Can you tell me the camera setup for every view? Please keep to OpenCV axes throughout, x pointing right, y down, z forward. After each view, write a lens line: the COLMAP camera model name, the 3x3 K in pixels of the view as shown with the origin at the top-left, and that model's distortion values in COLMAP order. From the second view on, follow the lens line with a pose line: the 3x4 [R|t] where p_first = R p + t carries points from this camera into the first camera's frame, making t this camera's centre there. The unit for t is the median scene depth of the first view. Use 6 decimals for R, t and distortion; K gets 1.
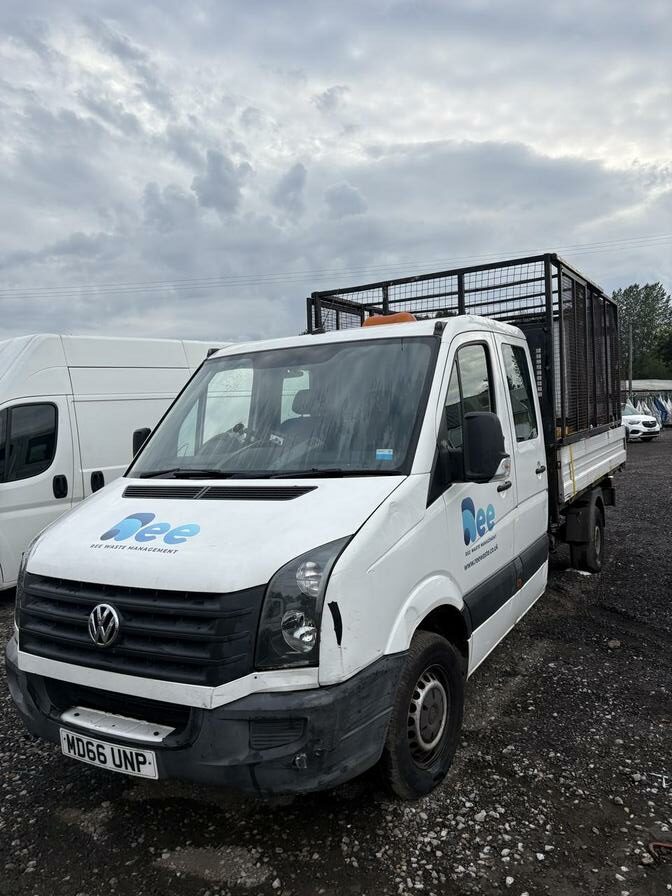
lens RADIAL K [[684.6, 0, 340.9], [0, 684.6, 449.5], [0, 0, 1]] dist [0.053081, -0.035885]
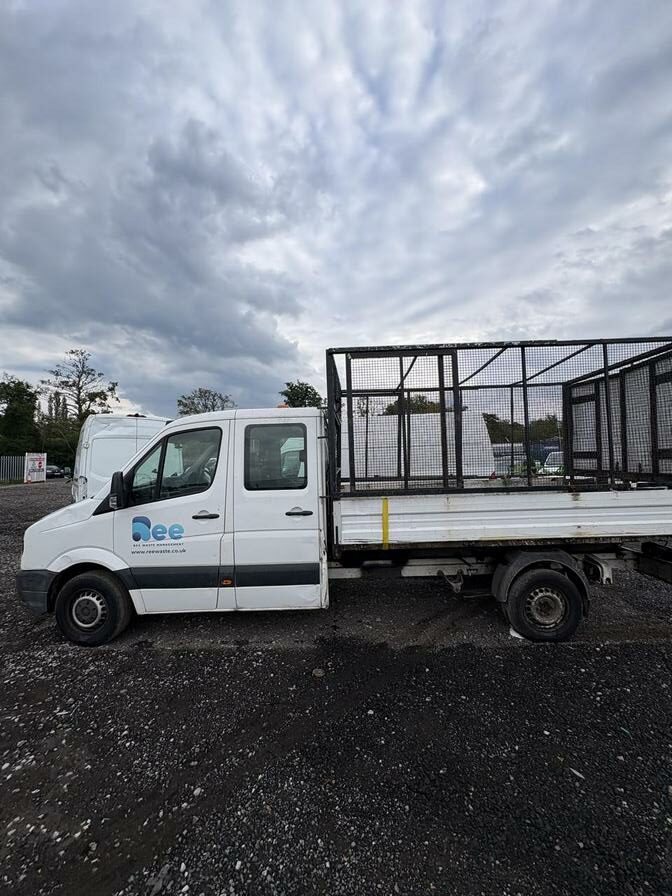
lens RADIAL K [[357.8, 0, 336.0], [0, 357.8, 448.0], [0, 0, 1]] dist [-0.000159, 0.000028]
pose [[0.474683, 0.005576, -0.880139, 1.541888], [-0.048941, 0.998600, -0.020068, -0.146730], [0.878795, 0.052601, 0.474291, 1.176871]]
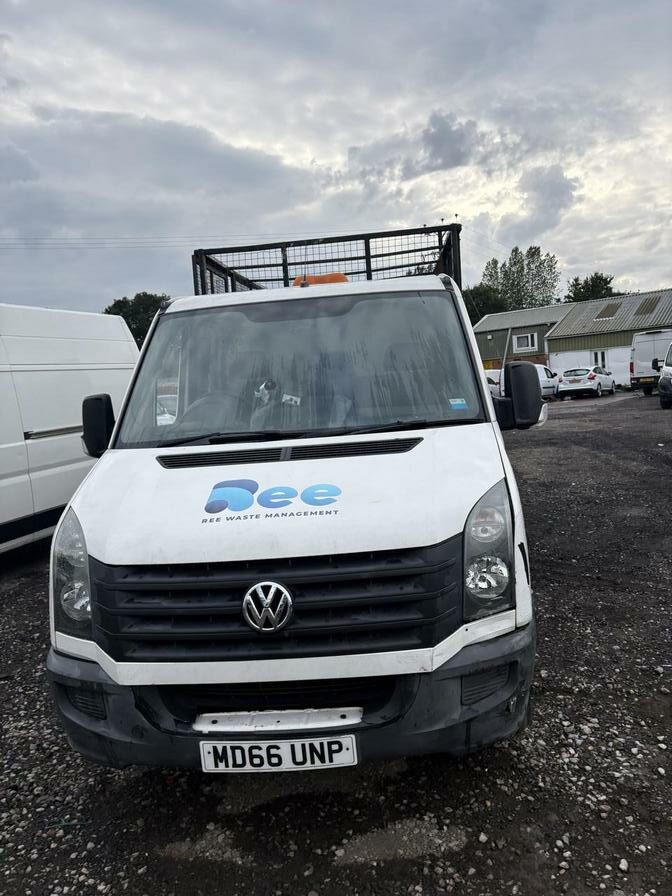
lens RADIAL K [[684.6, 0, 340.9], [0, 684.6, 449.5], [0, 0, 1]] dist [0.053081, -0.035885]
pose [[0.903560, -0.061485, 0.424027, -0.558533], [0.053001, 0.998088, 0.031787, 0.035611], [-0.425171, -0.006247, 0.905092, 0.178970]]
